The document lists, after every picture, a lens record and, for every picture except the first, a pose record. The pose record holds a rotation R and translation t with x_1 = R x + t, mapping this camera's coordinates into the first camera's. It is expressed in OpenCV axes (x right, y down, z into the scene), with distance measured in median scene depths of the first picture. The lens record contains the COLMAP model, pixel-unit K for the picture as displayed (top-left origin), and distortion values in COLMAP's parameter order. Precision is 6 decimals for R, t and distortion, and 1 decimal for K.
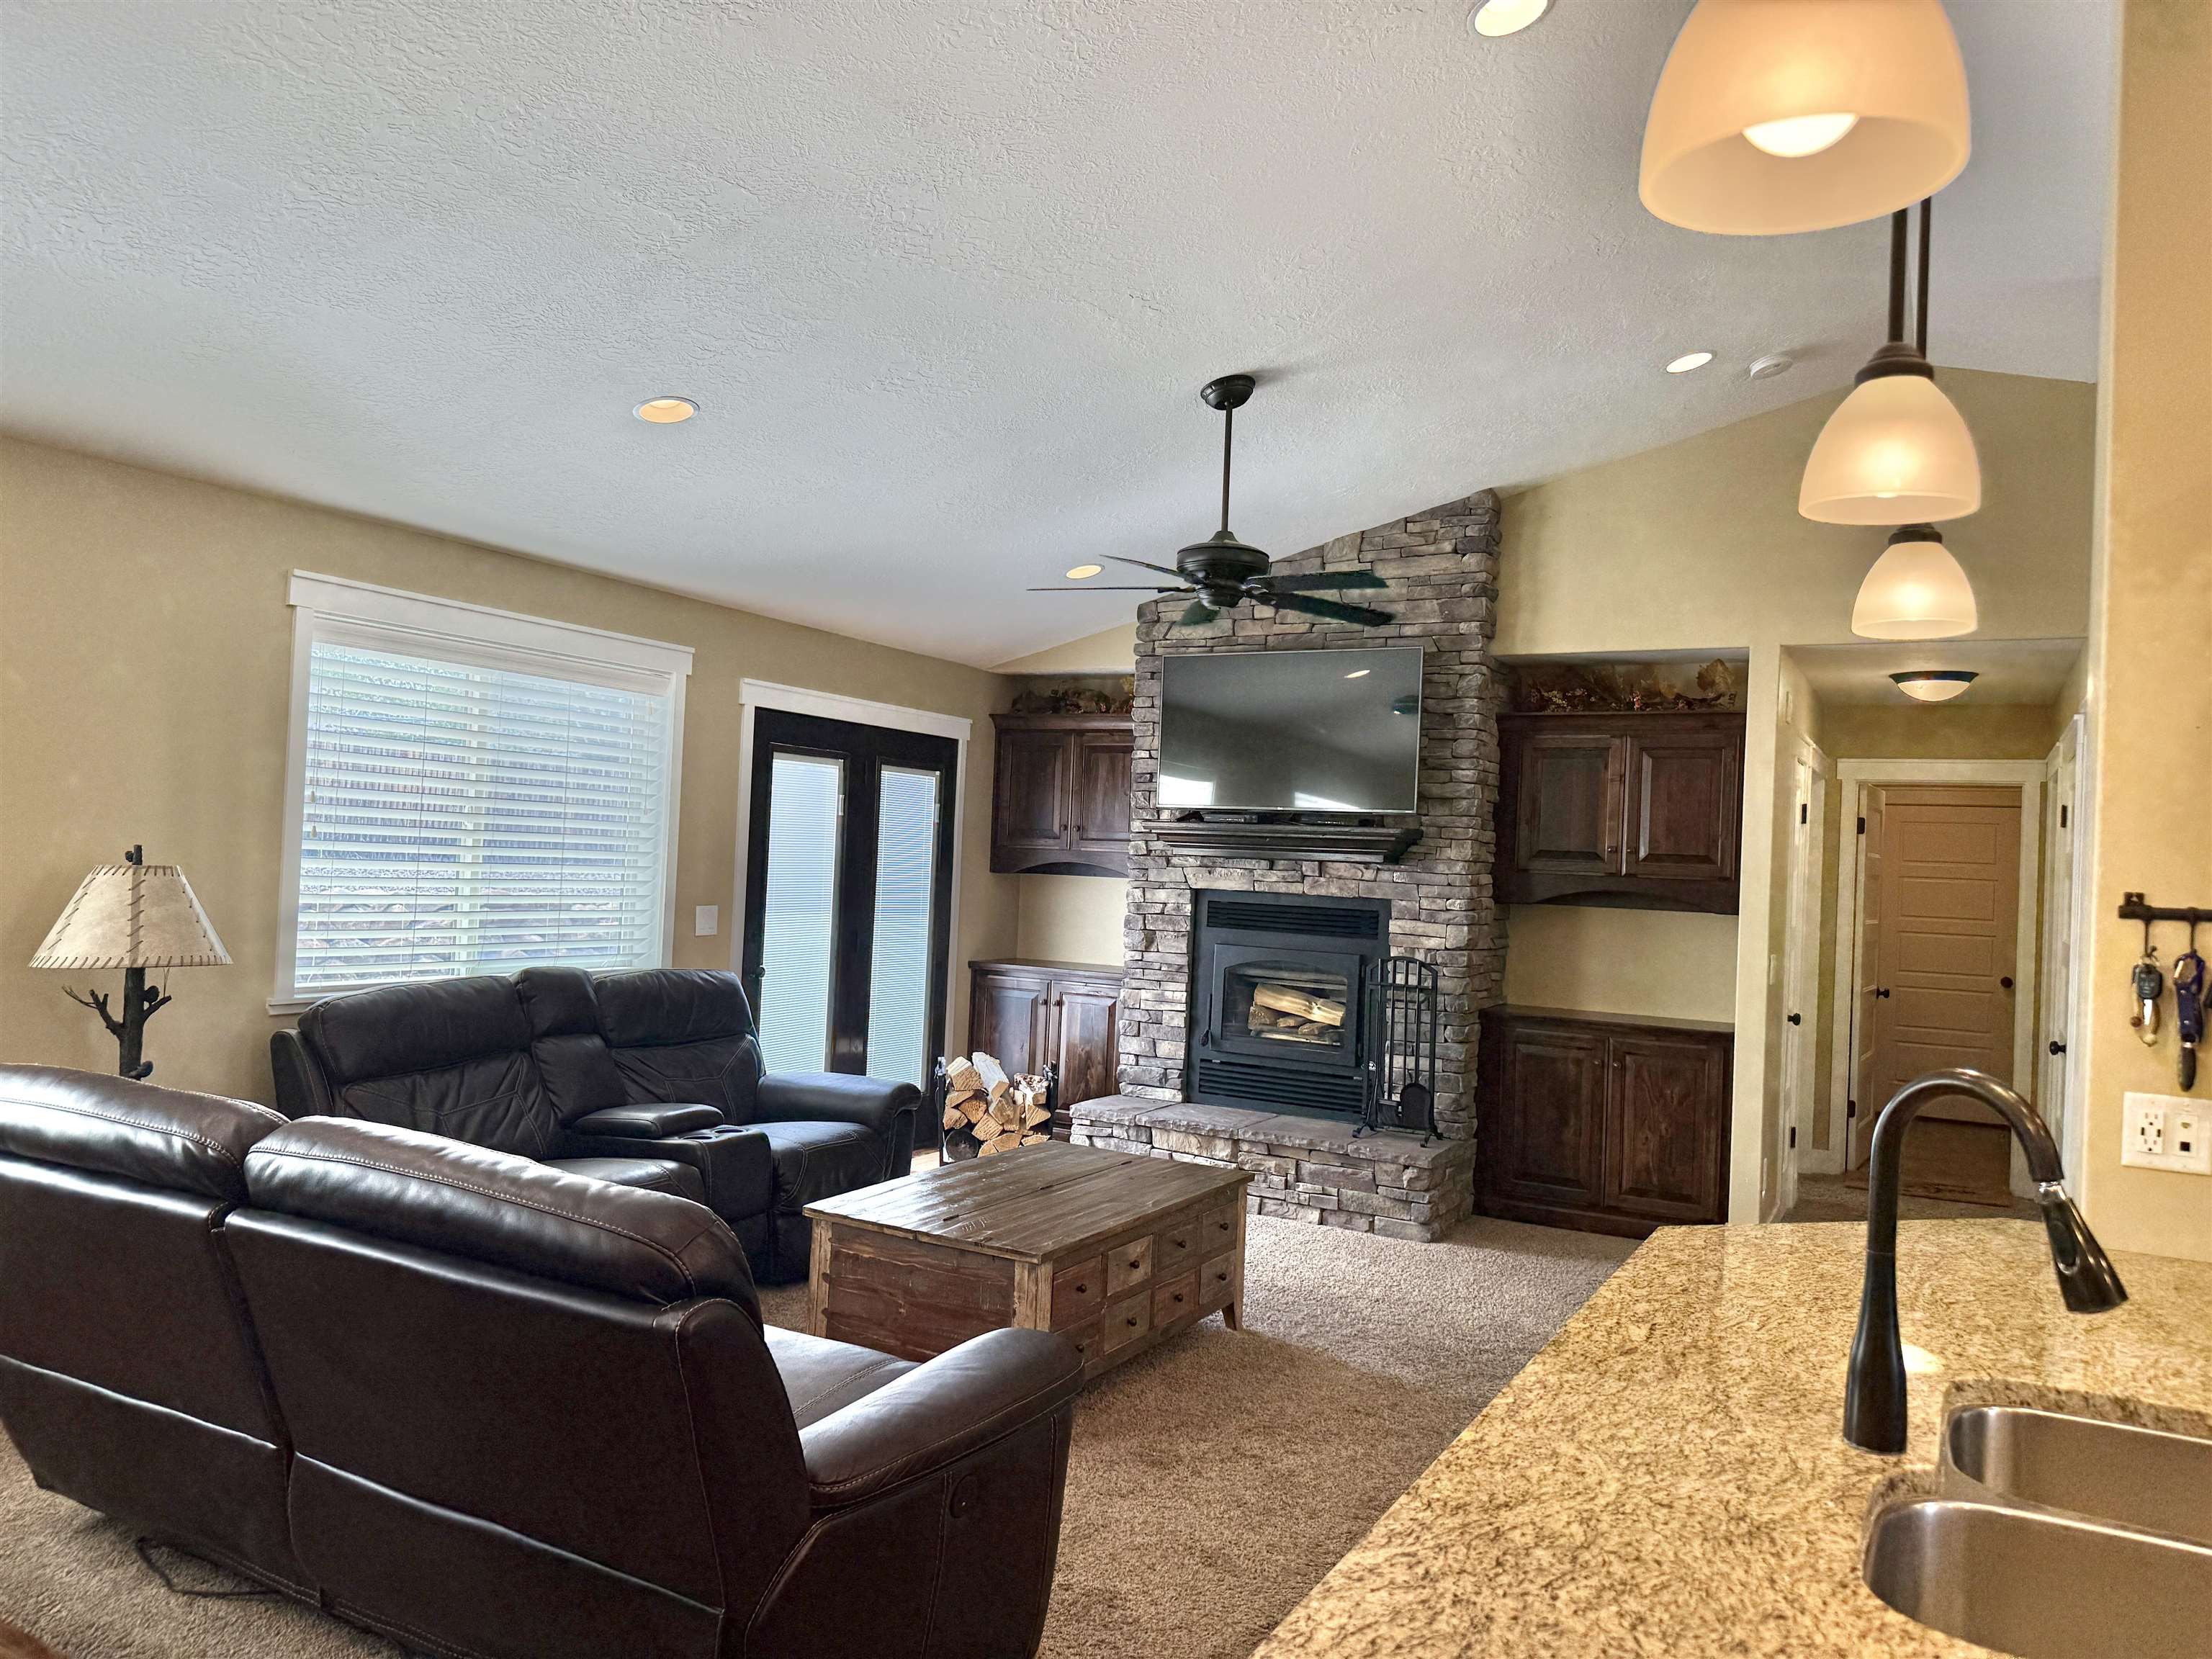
lens RADIAL K [[1537.4, 0, 1108.3], [0, 1537.4, 831.4], [0, 0, 1]] dist [0.064486, -0.064683]
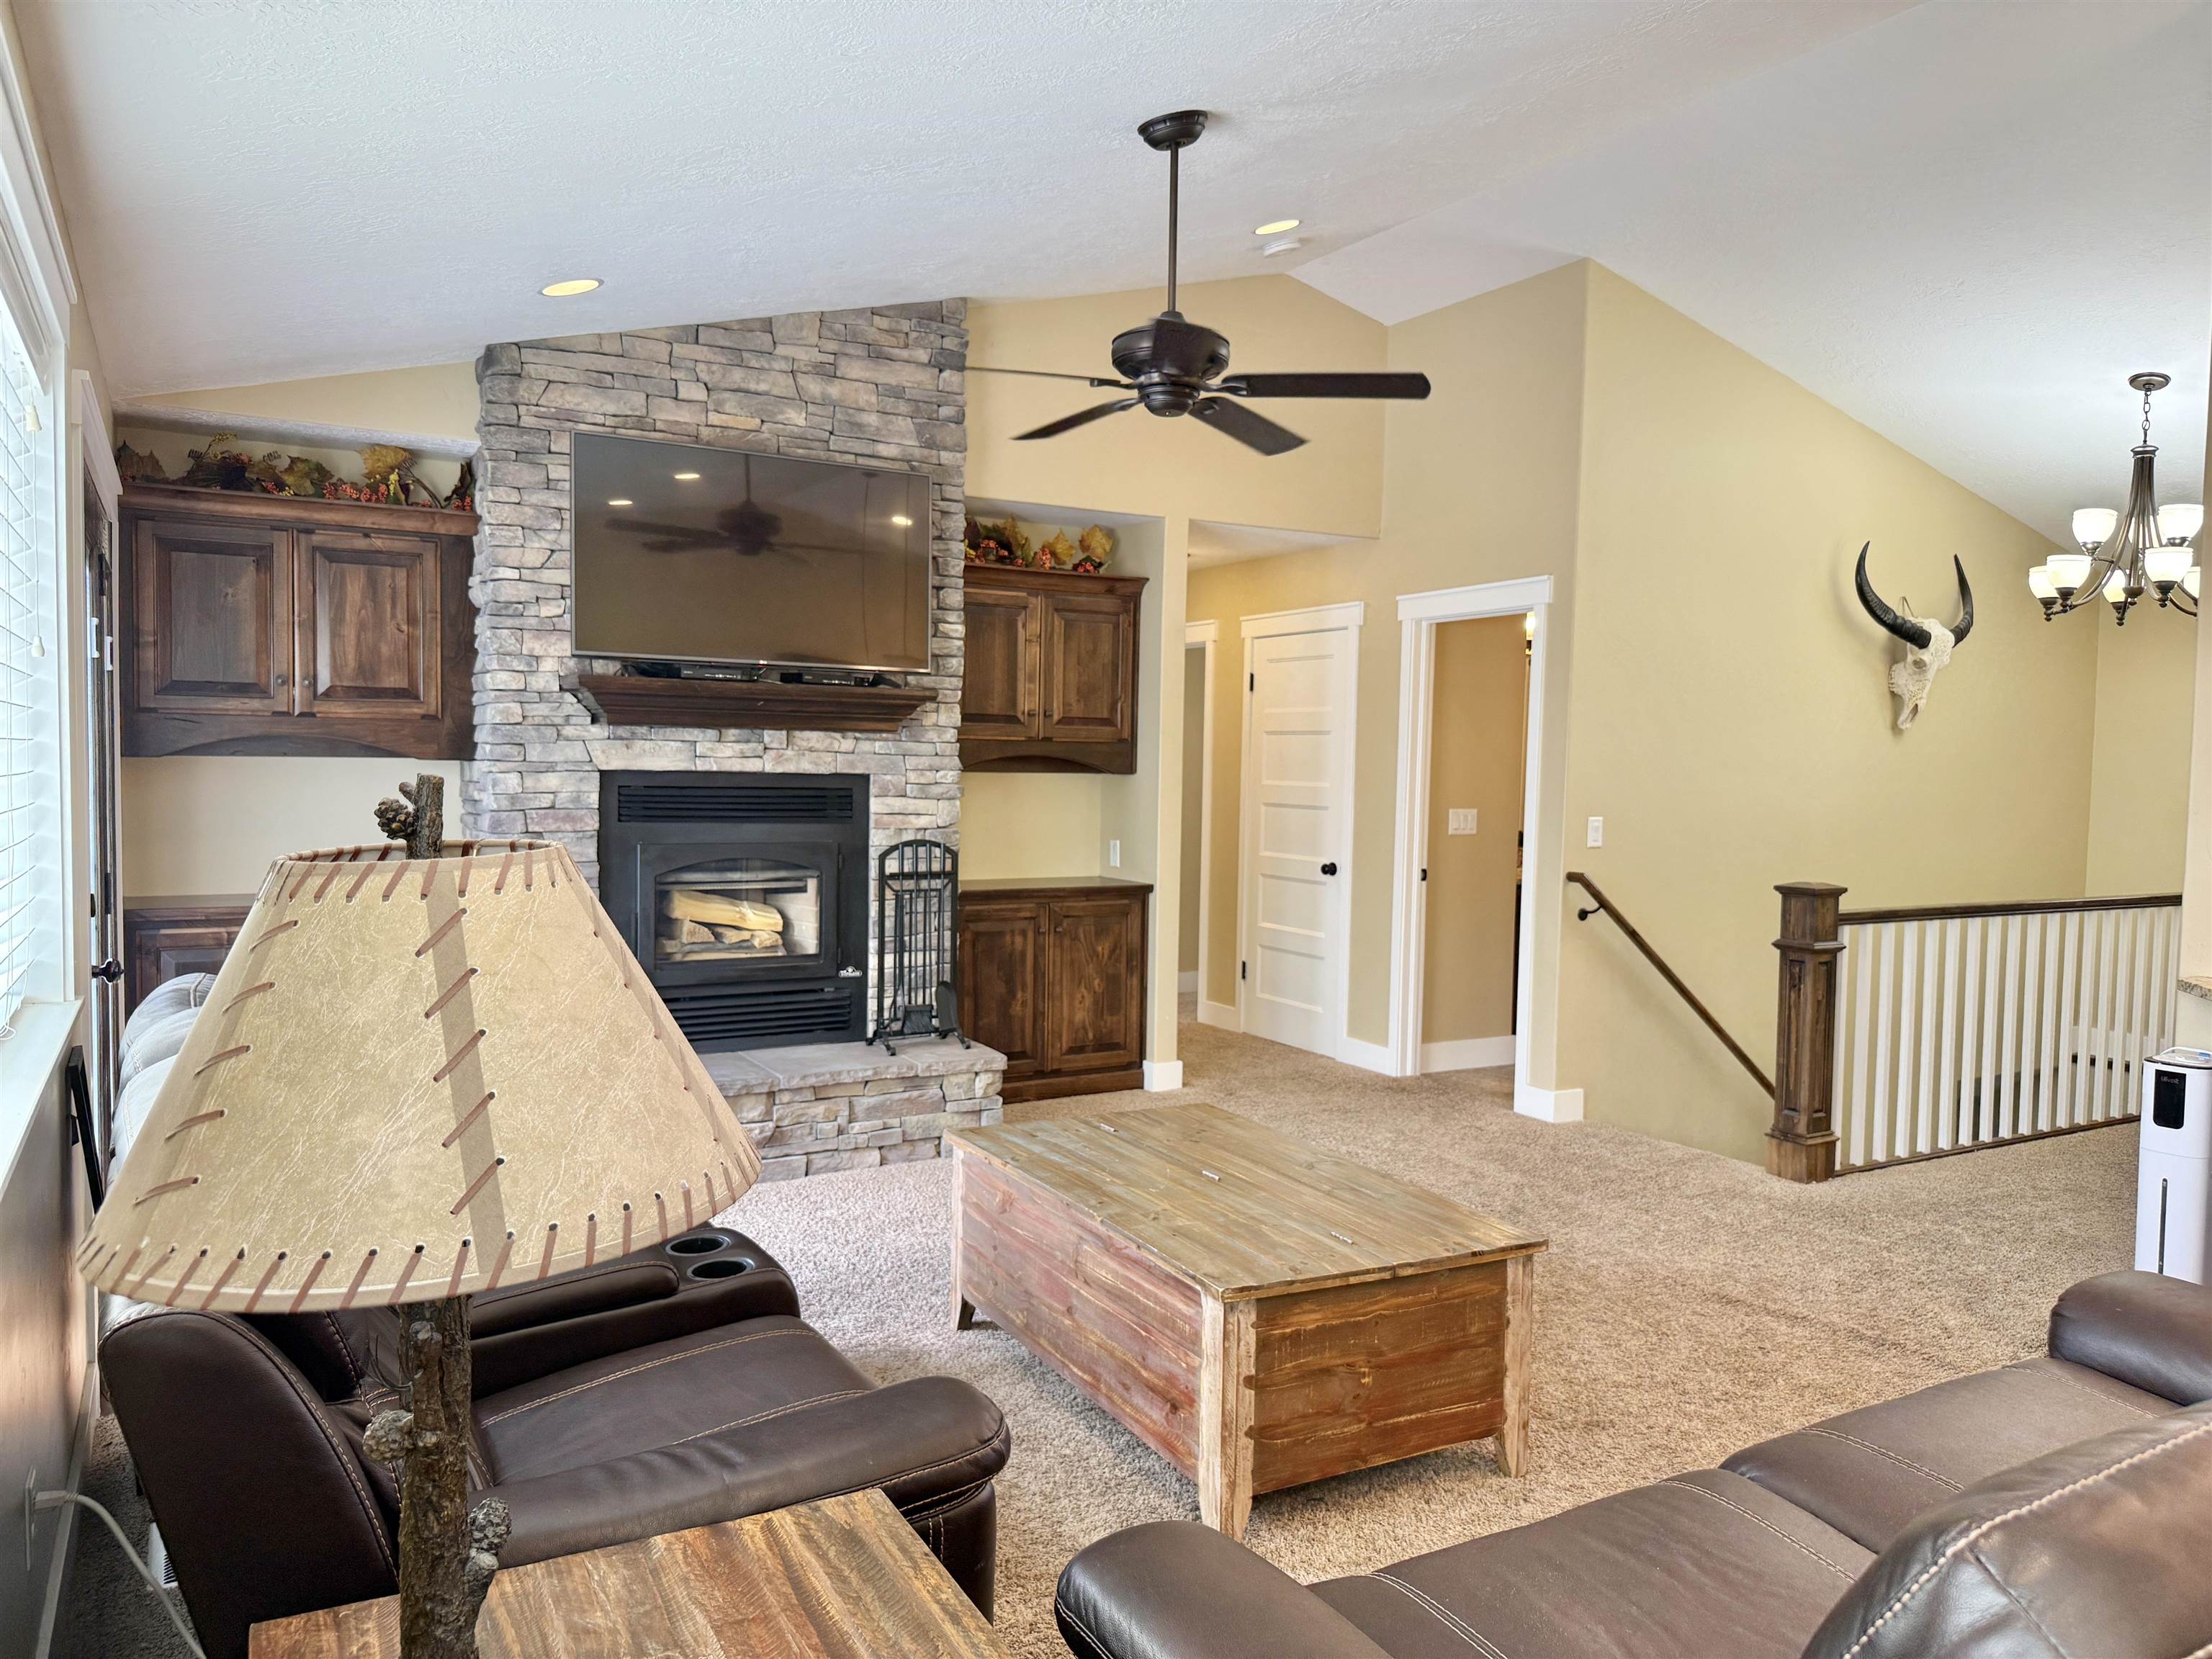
lens RADIAL K [[1537.4, 0, 1111.4], [0, 1537.4, 853.9], [0, 0, 1]] dist [0.064486, -0.064683]
pose [[0.510859, -0.088767, 0.855069, -0.481665], [-0.010294, 0.993952, 0.109335, -0.005983], [-0.859603, -0.064656, 0.506855, 0.461707]]
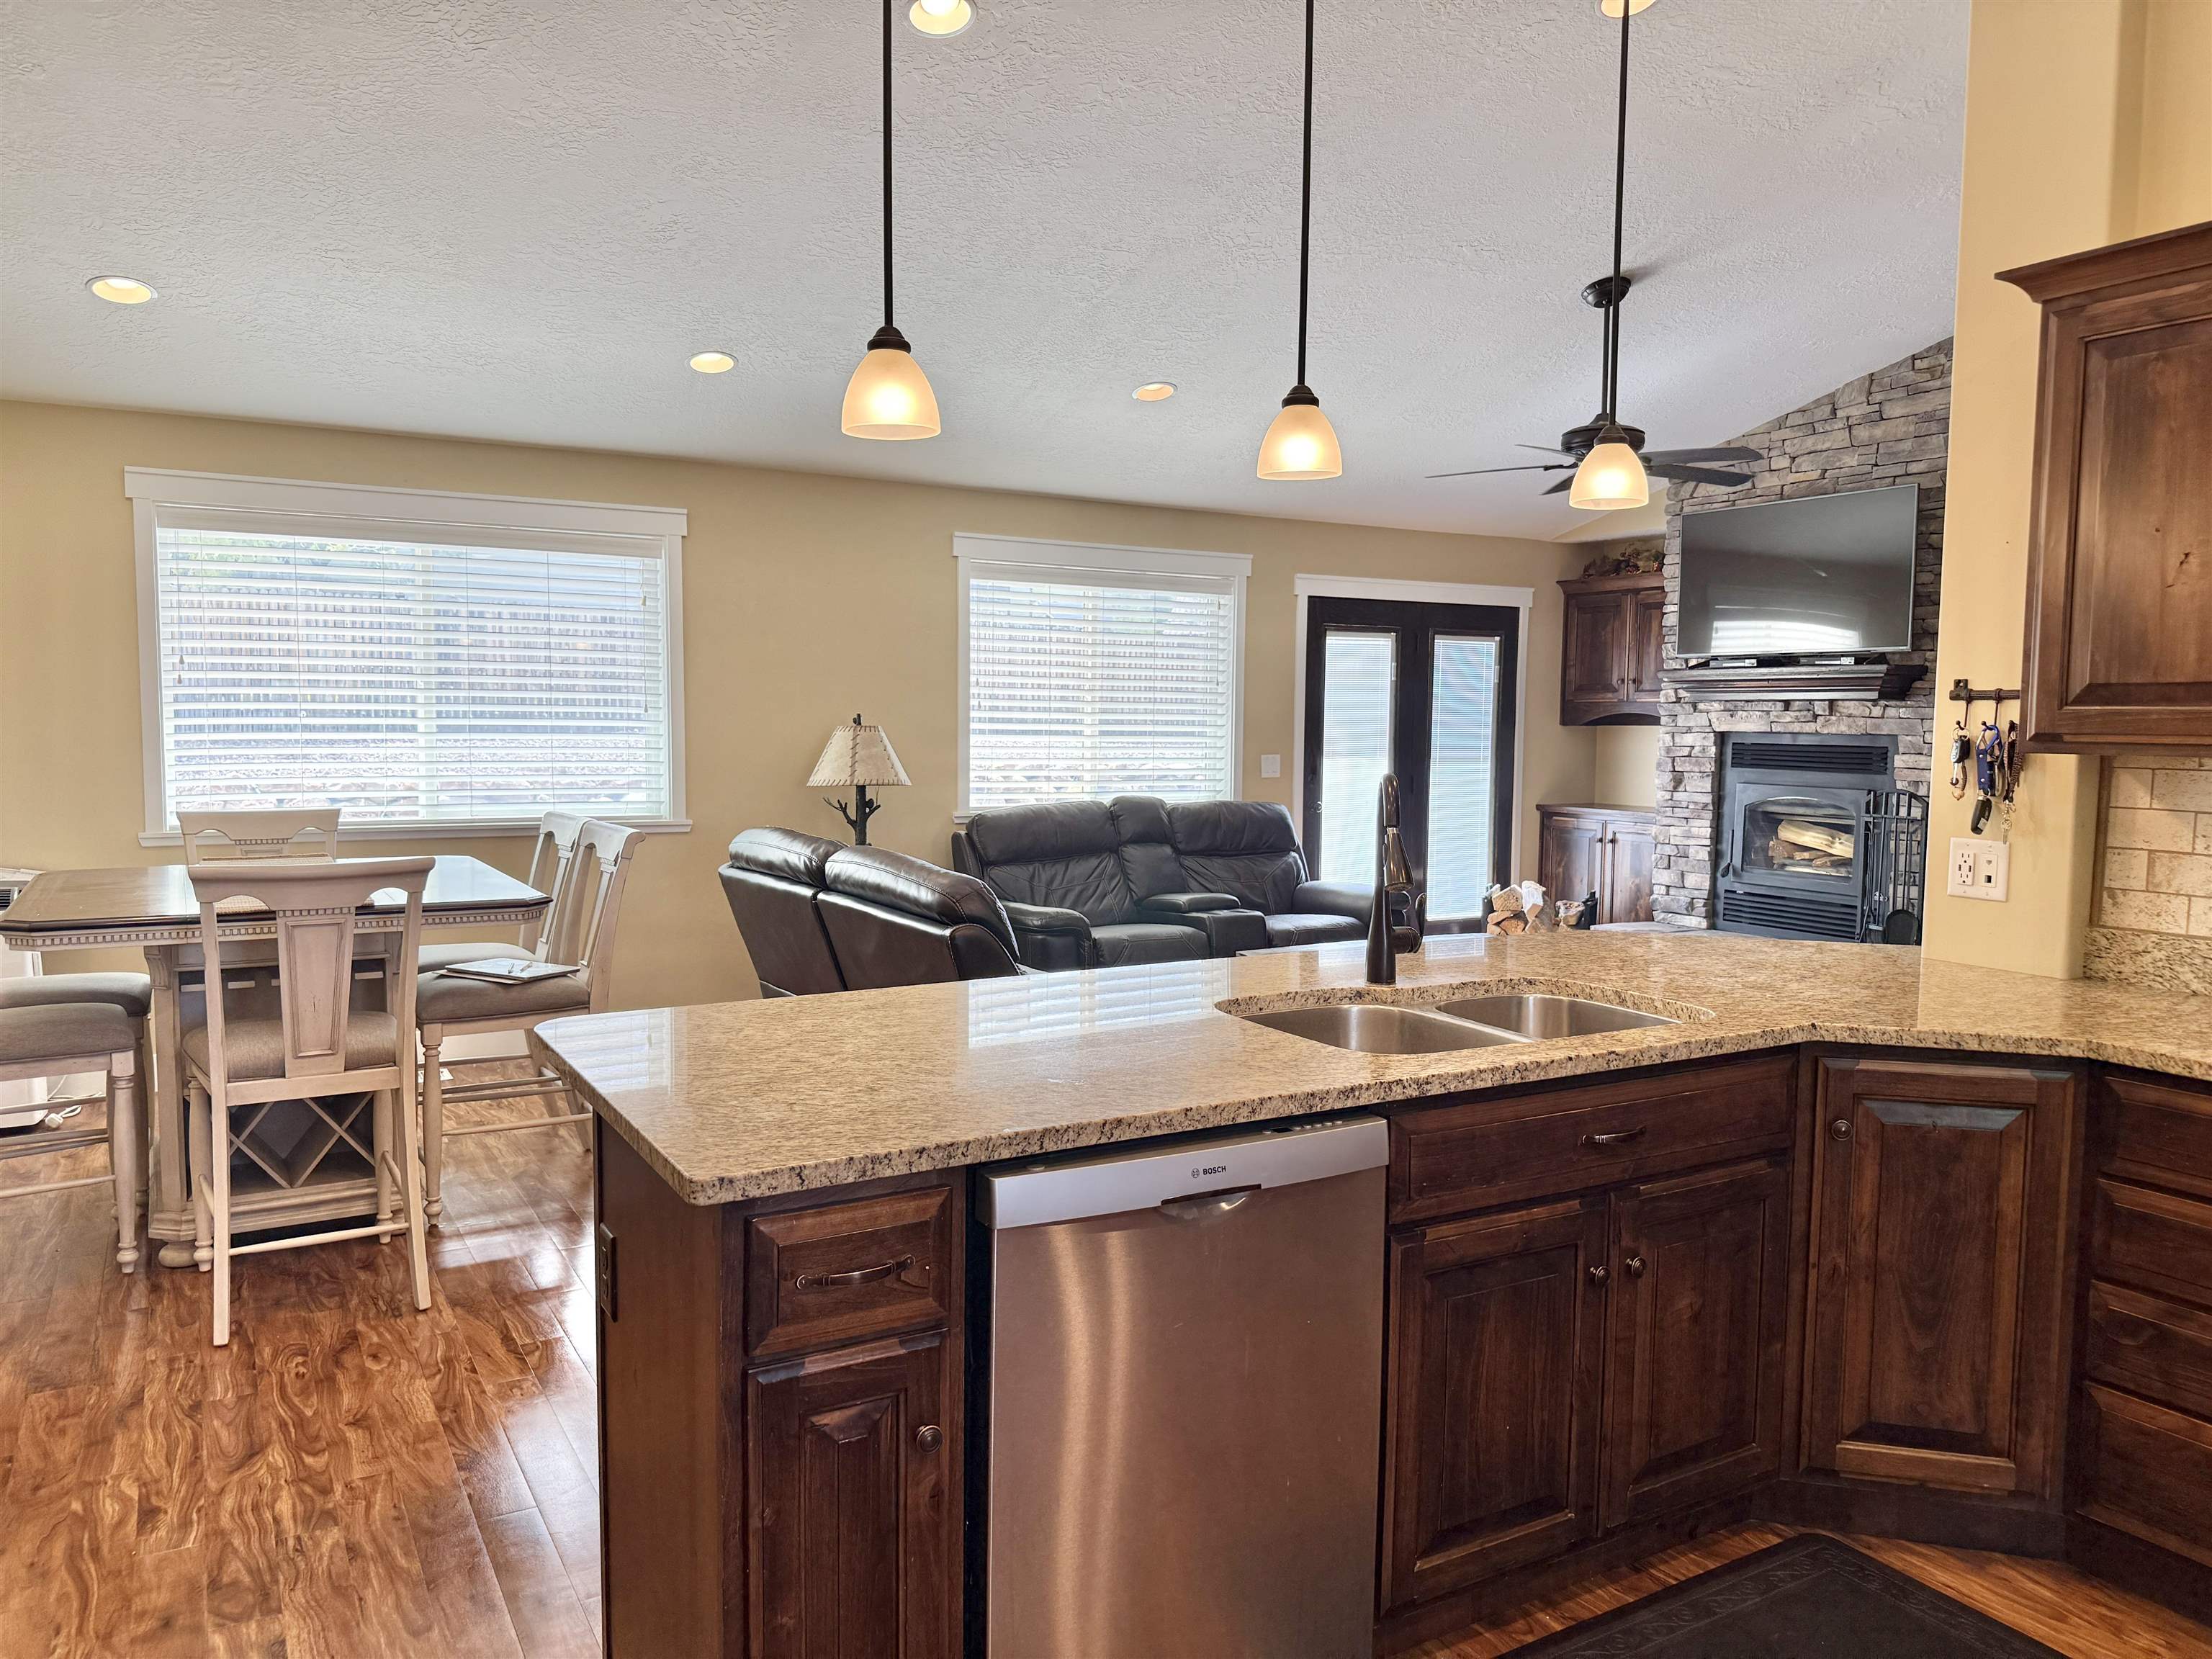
lens RADIAL K [[1537.4, 0, 1096.9], [0, 1537.4, 815.7], [0, 0, 1]] dist [0.064486, -0.064683]
pose [[0.850746, -0.000820, -0.525576, 0.278035], [0.035894, 0.997755, 0.056544, 0.020444], [0.524350, -0.066969, 0.848865, -0.164179]]
